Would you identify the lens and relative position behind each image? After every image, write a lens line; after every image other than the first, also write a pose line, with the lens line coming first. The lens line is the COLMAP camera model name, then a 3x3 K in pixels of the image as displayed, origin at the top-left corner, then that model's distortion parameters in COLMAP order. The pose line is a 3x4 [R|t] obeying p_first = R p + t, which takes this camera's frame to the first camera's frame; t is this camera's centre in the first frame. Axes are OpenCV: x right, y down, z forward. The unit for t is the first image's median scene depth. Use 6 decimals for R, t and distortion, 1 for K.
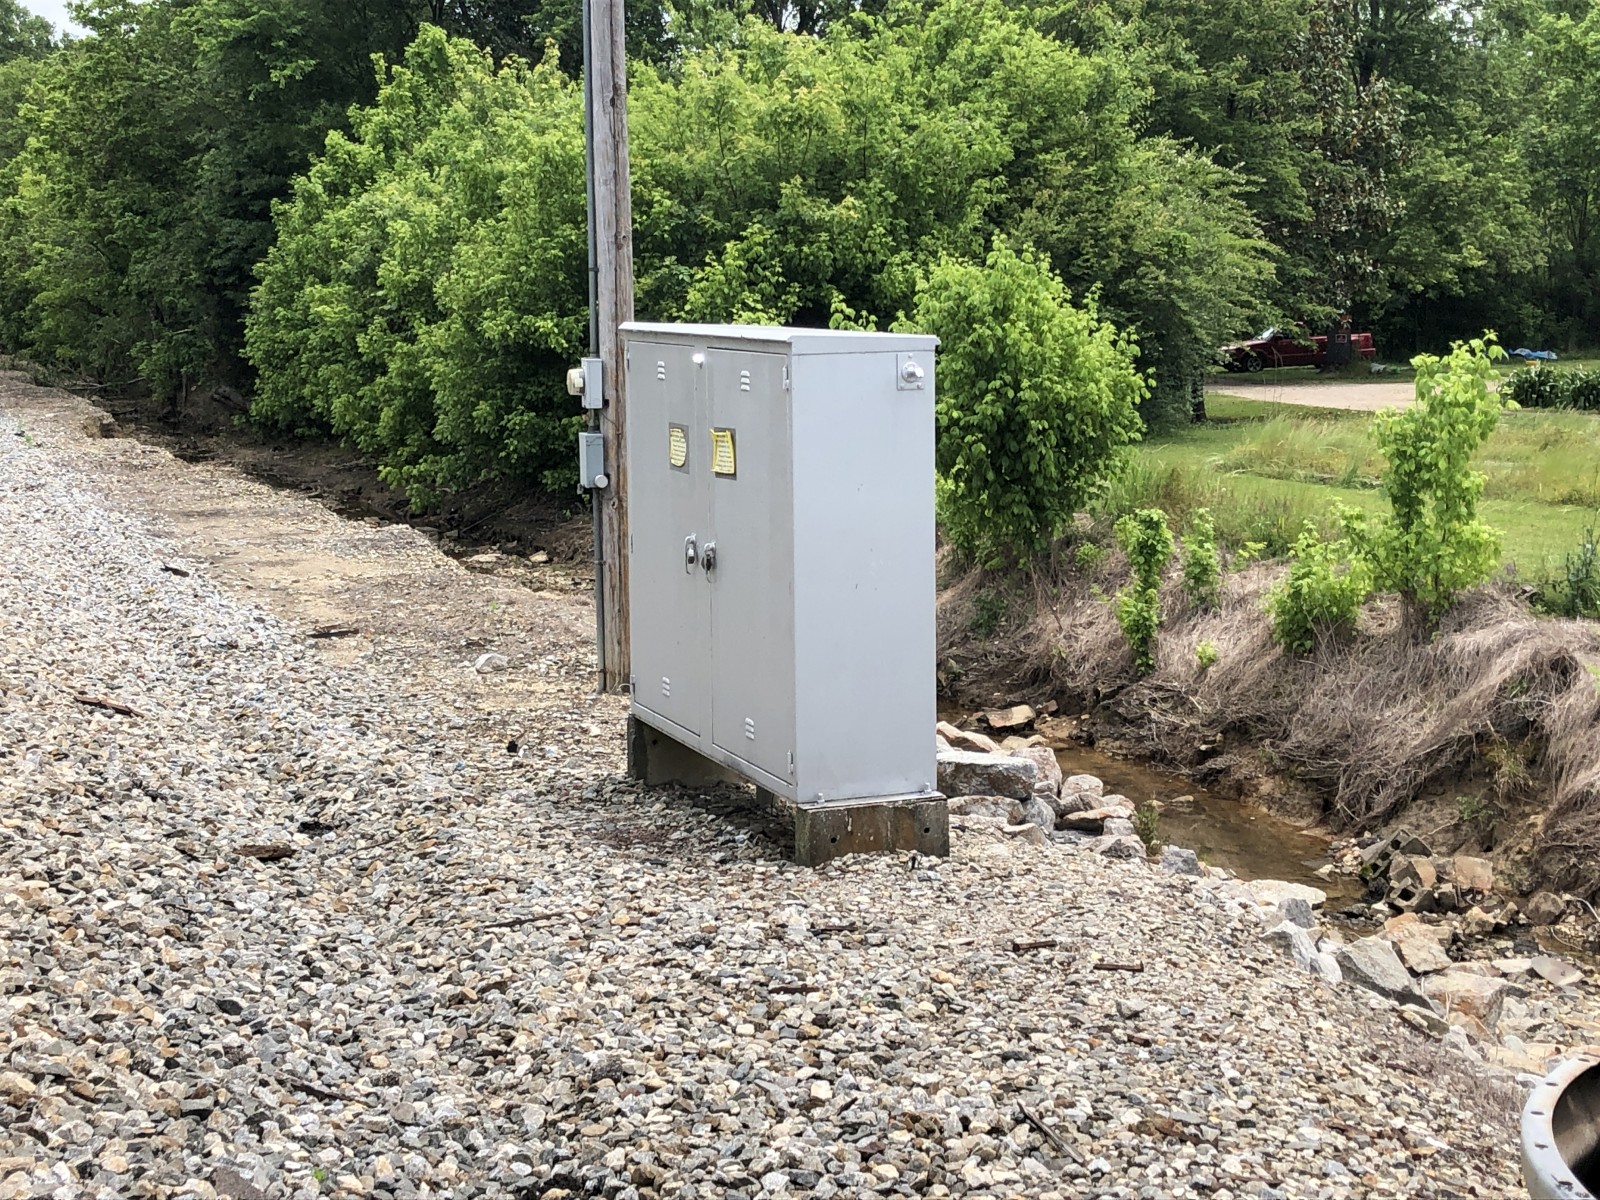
lens RADIAL K [[2377.8, 0, 799.6], [0, 2377.8, 555.6], [0, 0, 1]] dist [0.221602, -0.876262]
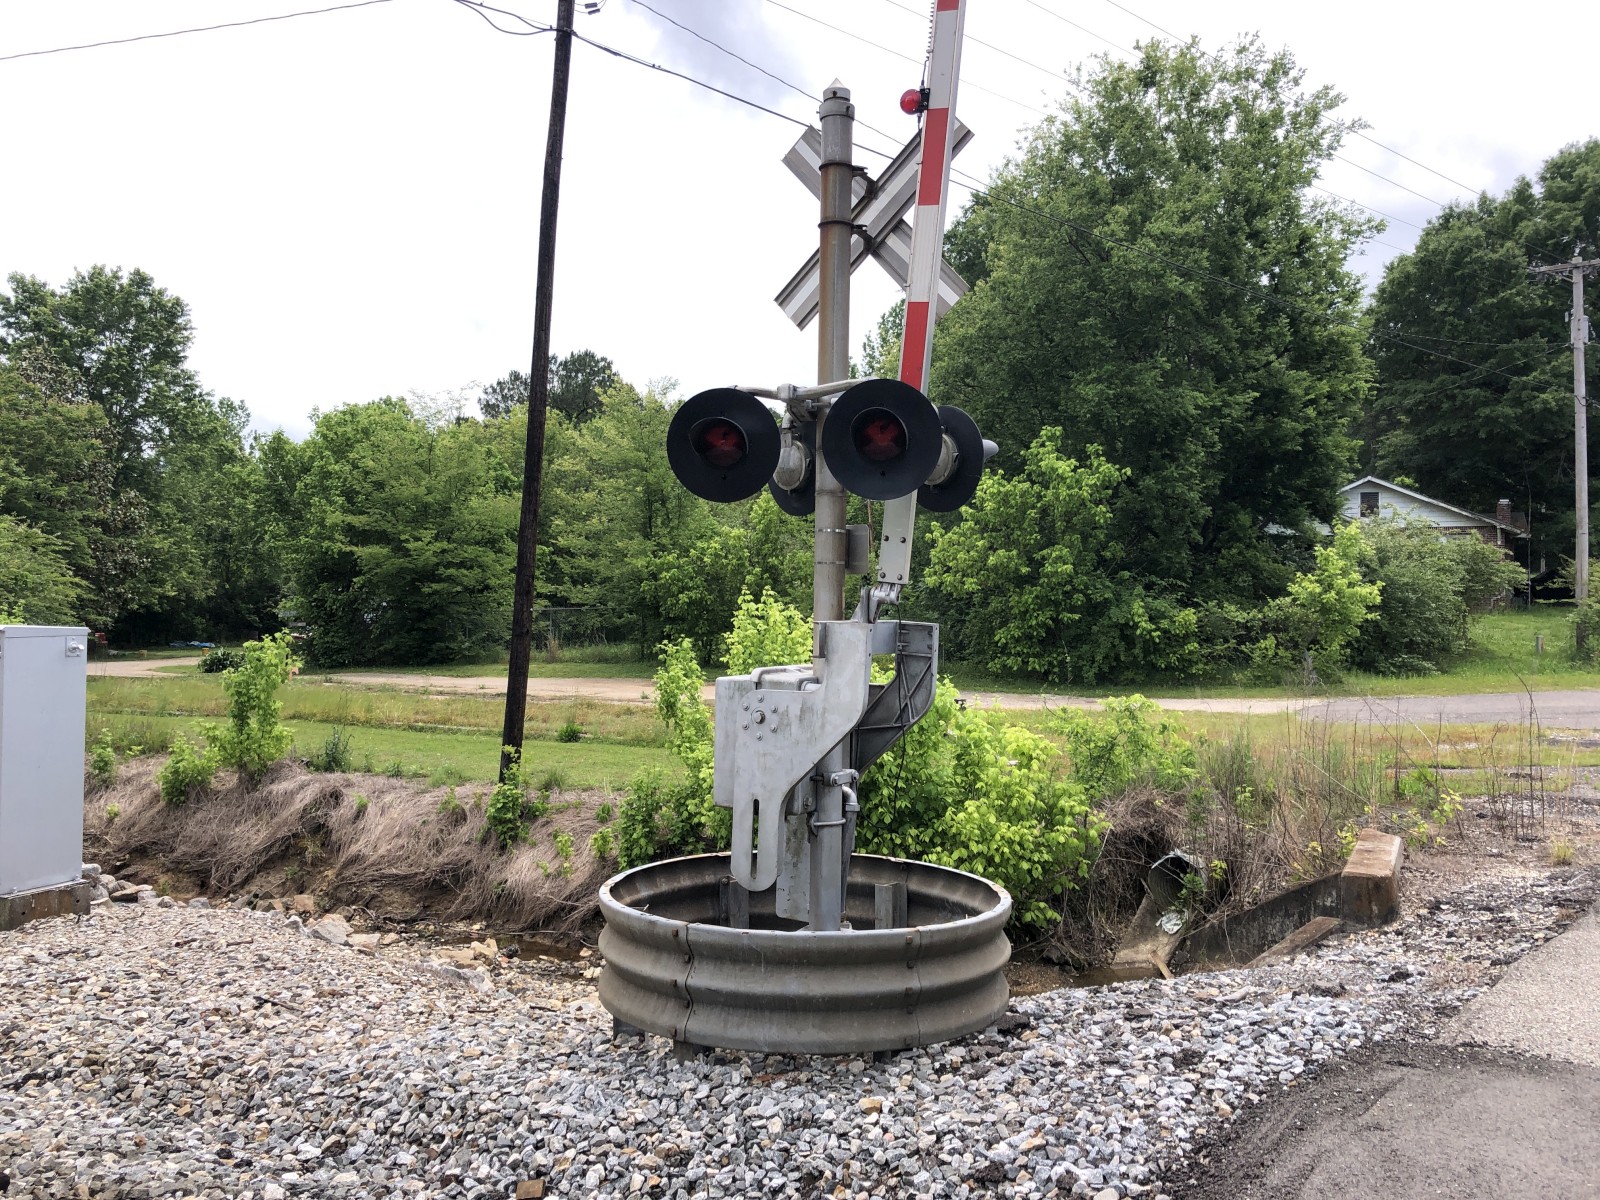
lens RADIAL K [[1316.6, 0, 807.4], [0, 1316.6, 550.8], [0, 0, 1]] dist [0.004763, -0.000584]
pose [[0.723152, 0.044794, 0.689235, -0.153002], [0.062399, 0.989577, -0.129784, 0.010377], [-0.687865, 0.136861, 0.712819, -0.079076]]
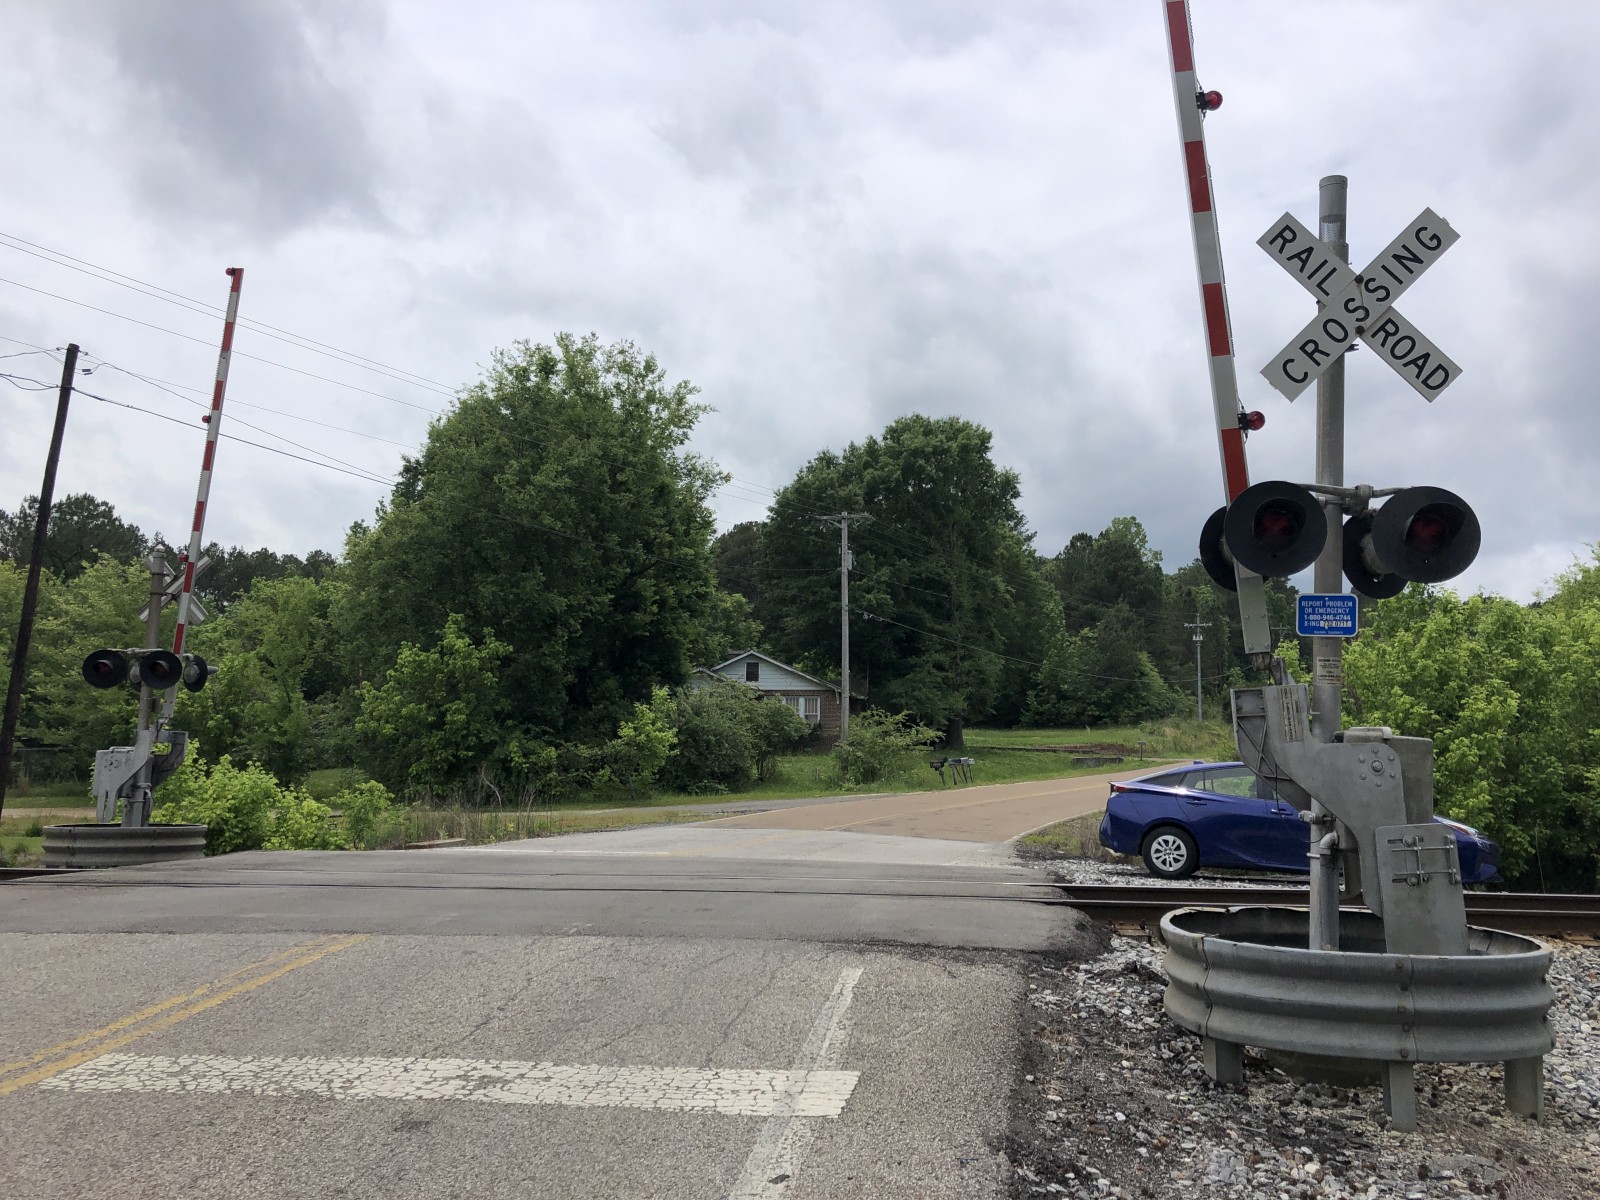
lens RADIAL K [[1289.3, 0, 839.7], [0, 1289.3, 561.4], [0, 0, 1]] dist [0.031177, -0.045618]
pose [[0.427801, 0.152444, 0.890925, -0.556457], [0.089171, 0.973749, -0.209433, 0.107763], [-0.899464, 0.169040, 0.402977, -0.694717]]
